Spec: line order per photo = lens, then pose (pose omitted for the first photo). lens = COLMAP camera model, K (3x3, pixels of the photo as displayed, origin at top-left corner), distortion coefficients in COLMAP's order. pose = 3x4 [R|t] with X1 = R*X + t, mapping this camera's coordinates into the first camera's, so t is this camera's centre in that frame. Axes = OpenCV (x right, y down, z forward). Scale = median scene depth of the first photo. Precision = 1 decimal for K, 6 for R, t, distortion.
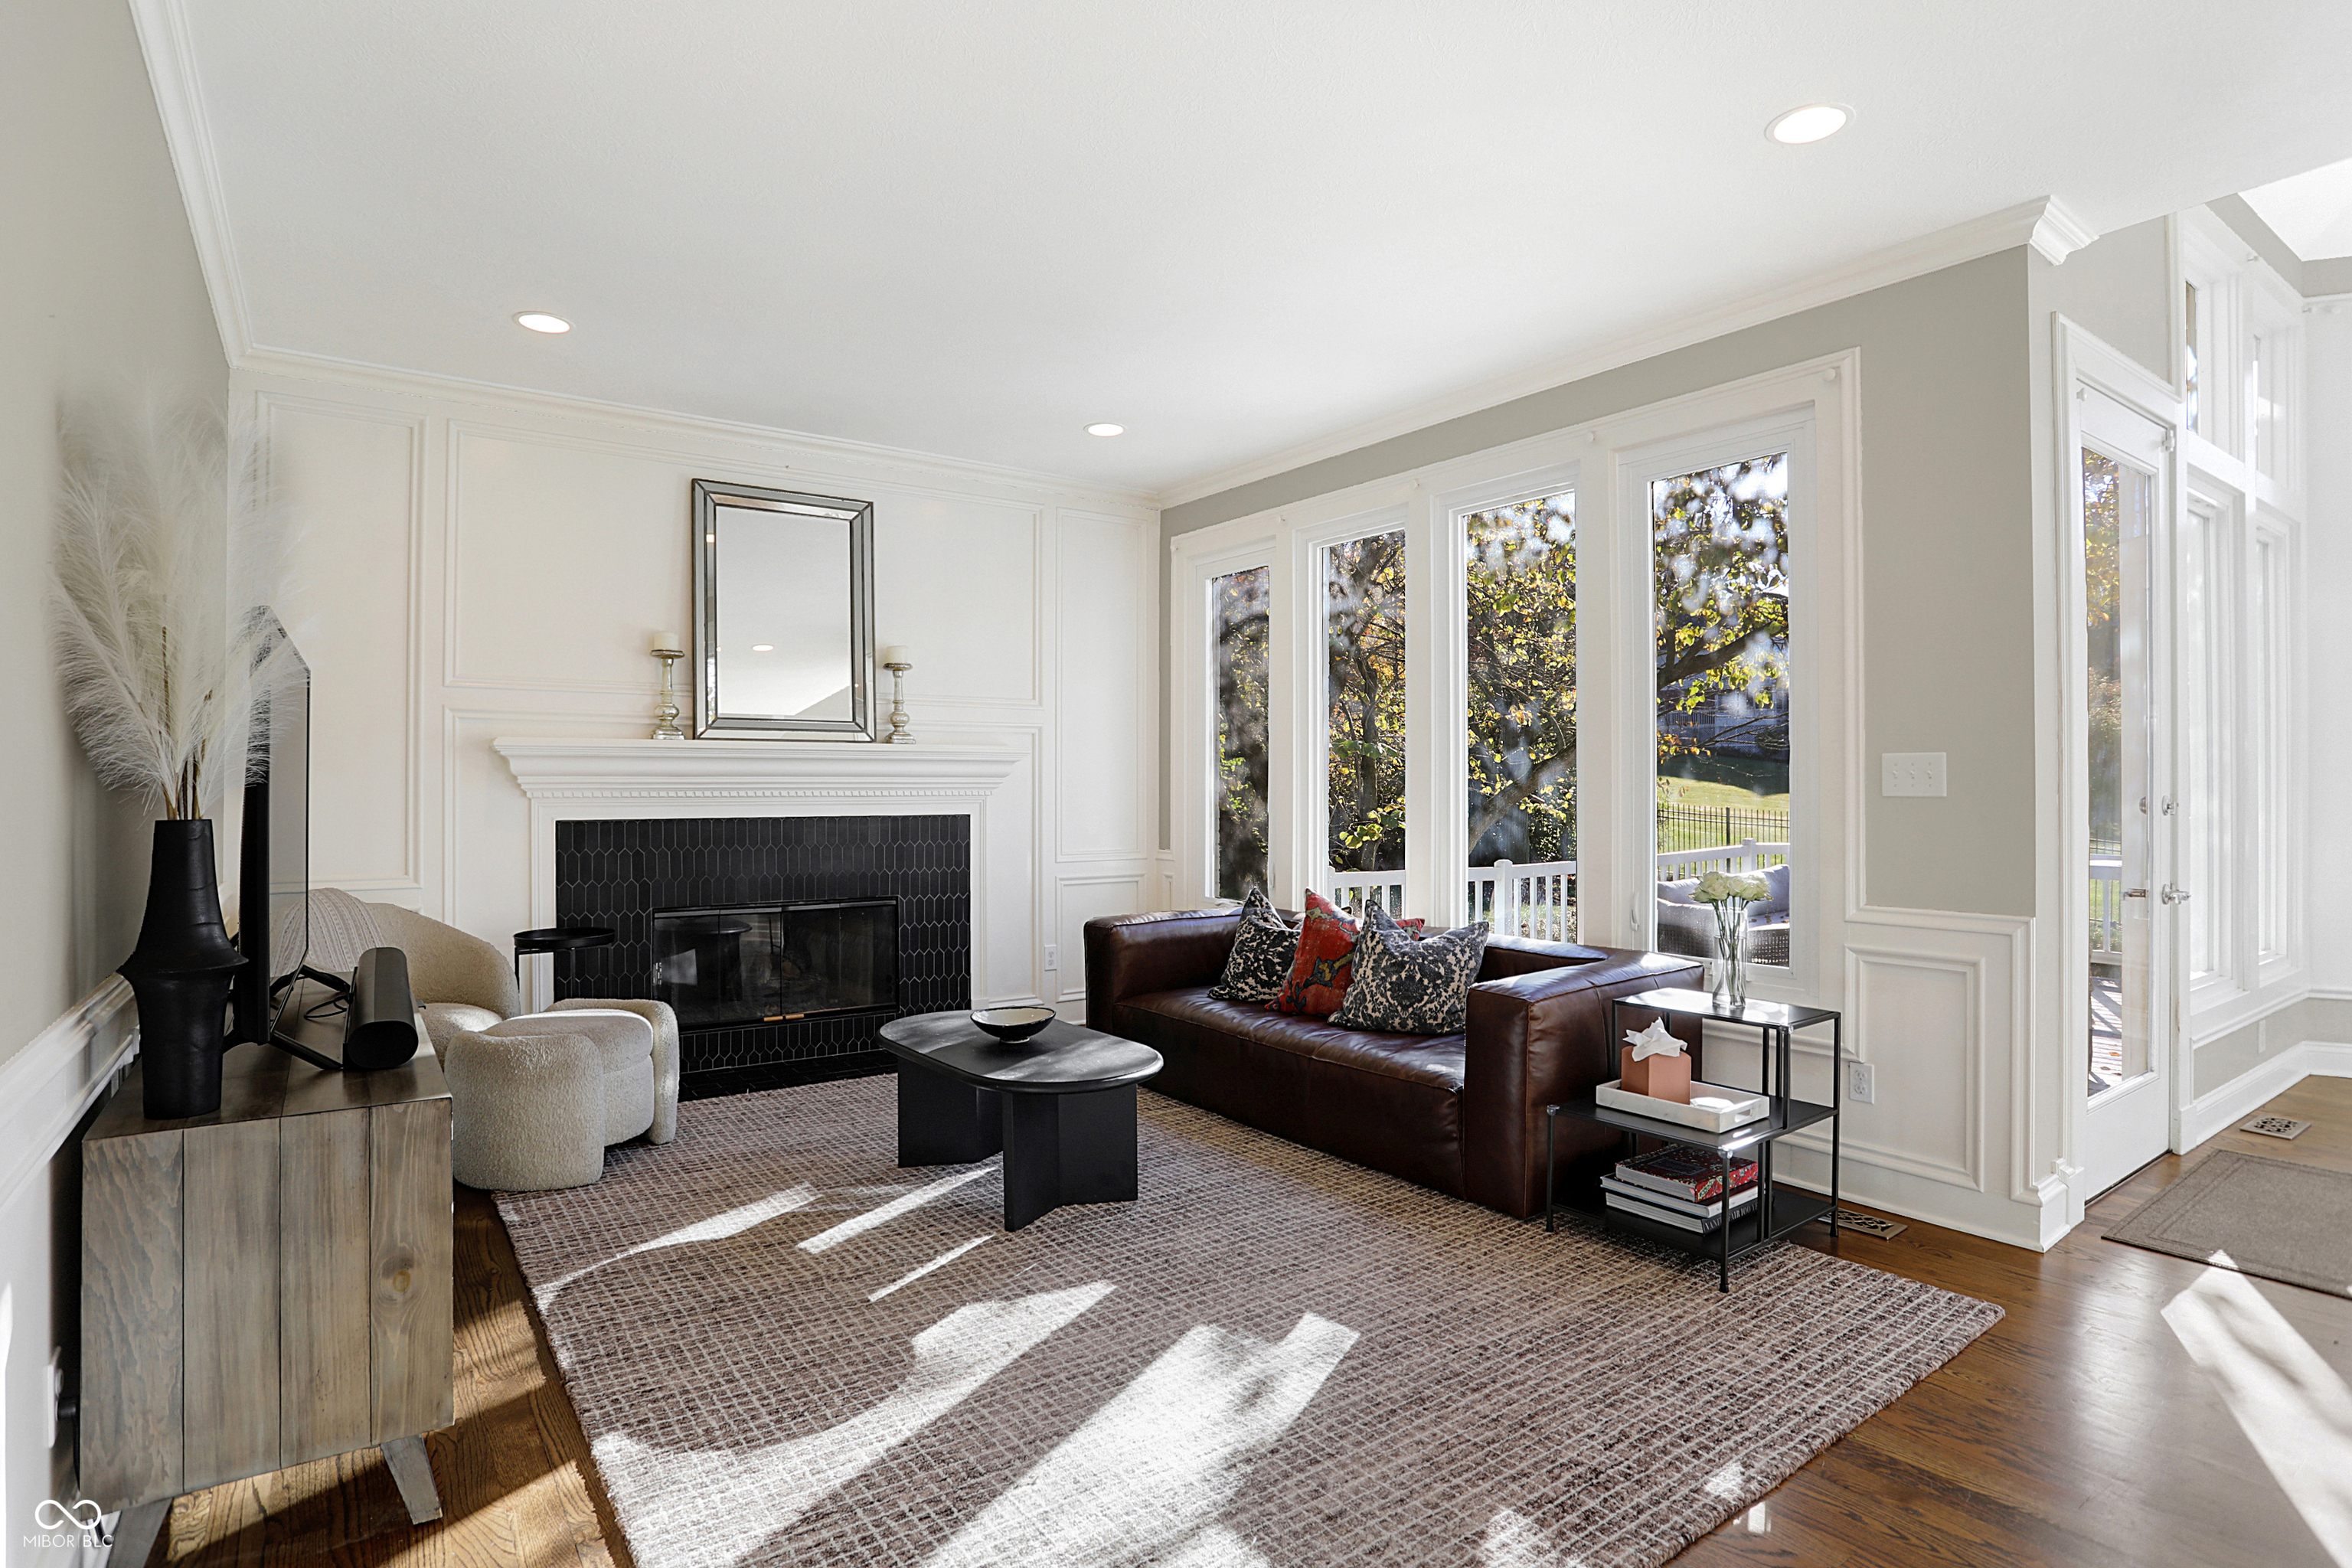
lens RADIAL K [[1204.2, 0, 1199.4], [0, 1204.2, 775.4], [0, 0, 1]] dist [-0.057076, 0.023998]
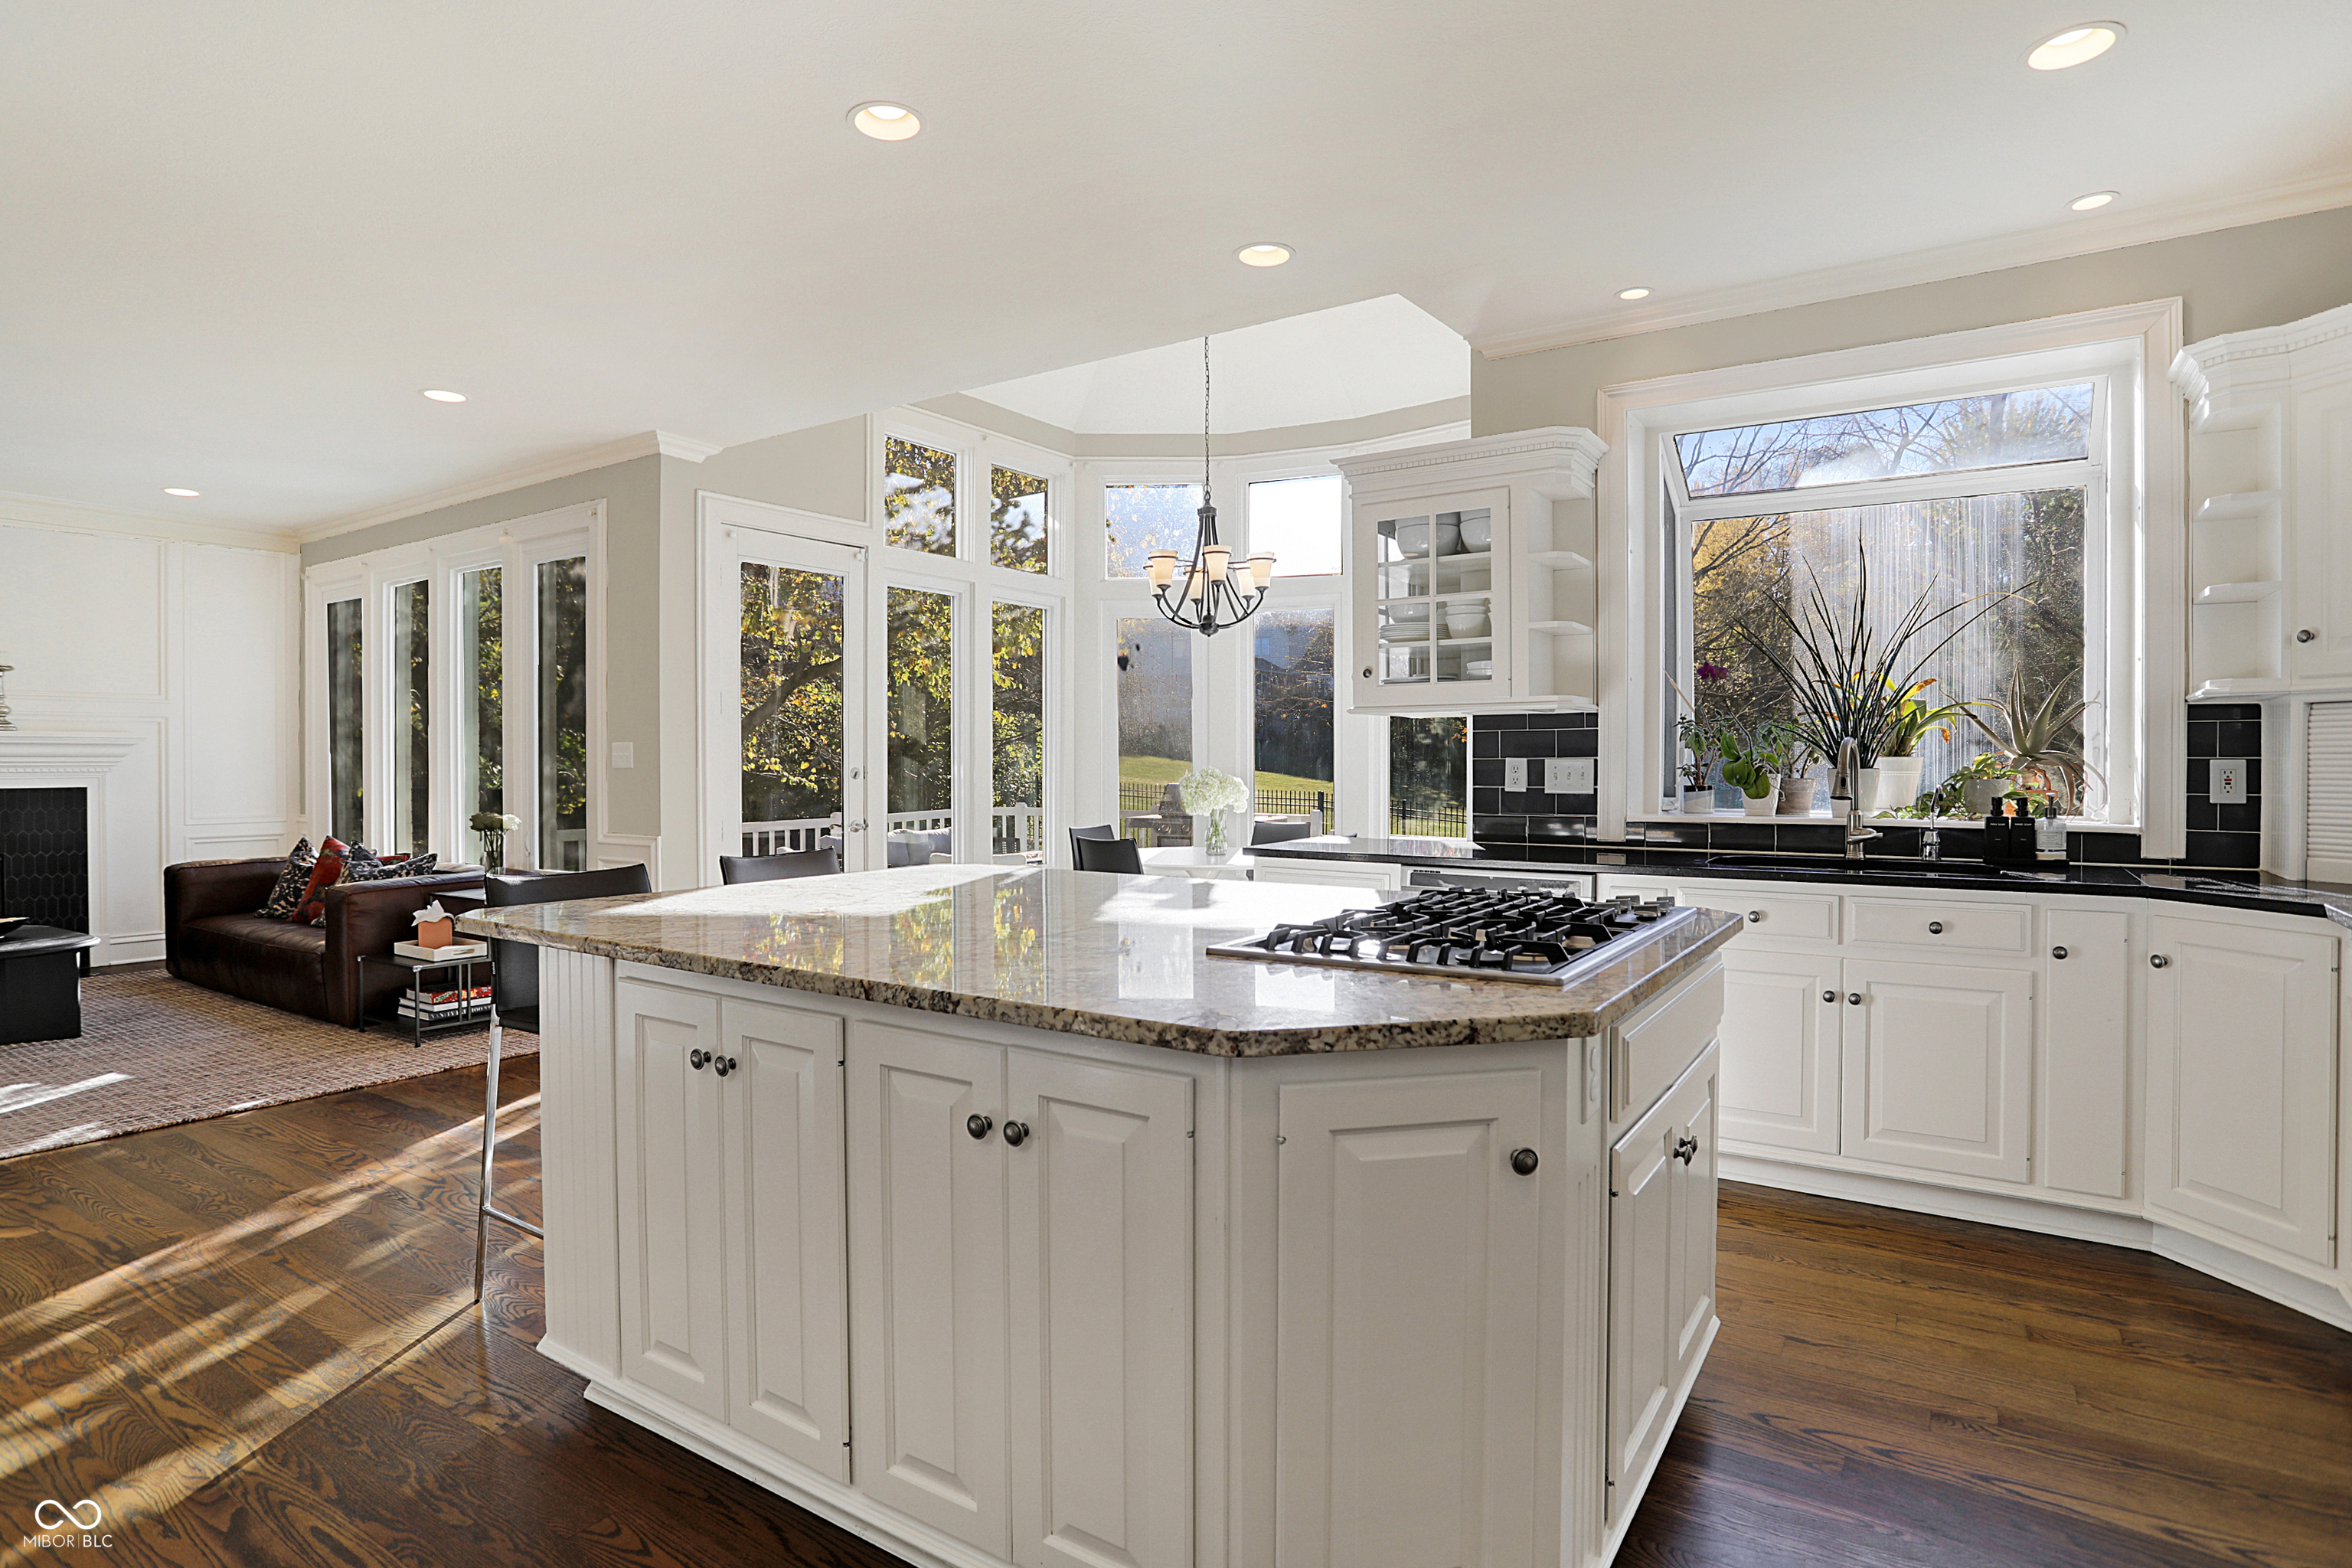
lens RADIAL K [[1204.2, 0, 1179.2], [0, 1204.2, 763.3], [0, 0, 1]] dist [-0.057076, 0.023998]
pose [[0.937259, -0.004958, 0.348599, 0.783191], [0.001401, 0.999944, 0.010454, -0.005282], [-0.348632, -0.009310, 0.937214, -0.913082]]
